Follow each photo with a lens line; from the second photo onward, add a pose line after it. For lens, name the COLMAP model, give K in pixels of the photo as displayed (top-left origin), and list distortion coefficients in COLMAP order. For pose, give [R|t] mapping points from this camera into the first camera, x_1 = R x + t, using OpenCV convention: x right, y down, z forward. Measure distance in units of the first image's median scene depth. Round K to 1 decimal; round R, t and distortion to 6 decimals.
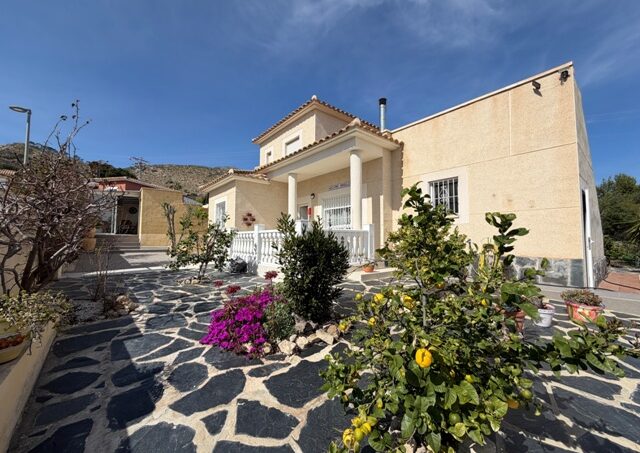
lens RADIAL K [[255.7, 0, 318.2], [0, 255.7, 226.6], [0, 0, 1]] dist [0.000244, 0.000011]
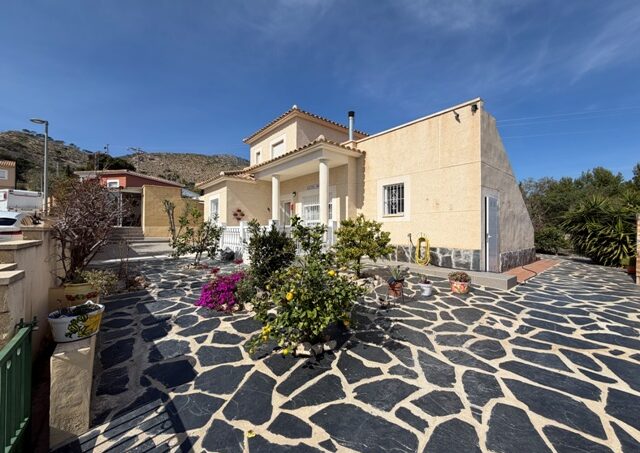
lens RADIAL K [[255.7, 0, 318.2], [0, 255.7, 226.6], [0, 0, 1]] dist [0.000244, 0.000011]
pose [[0.999996, -0.000700, 0.002735, 0.141209], [0.000577, 0.998996, 0.044792, -0.042818], [-0.002763, -0.044790, 0.998993, -0.260726]]
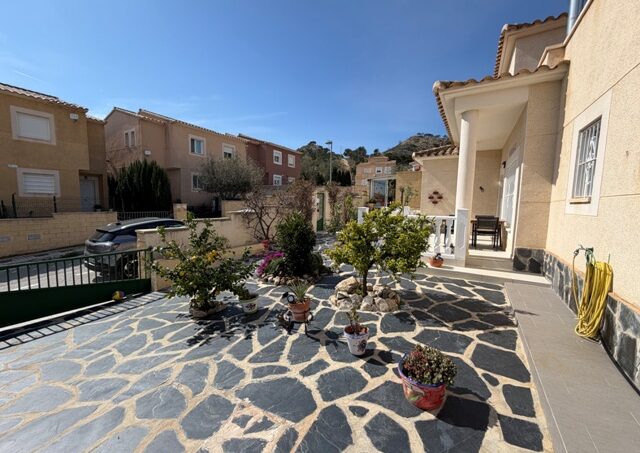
lens RADIAL K [[255.7, 0, 318.2], [0, 255.7, 226.6], [0, 0, 1]] dist [0.000244, 0.000011]
pose [[0.328463, 0.087927, -0.940415, 0.899415], [0.037978, 0.993623, 0.106167, -0.063703], [0.943753, -0.070587, 0.323029, 0.363581]]
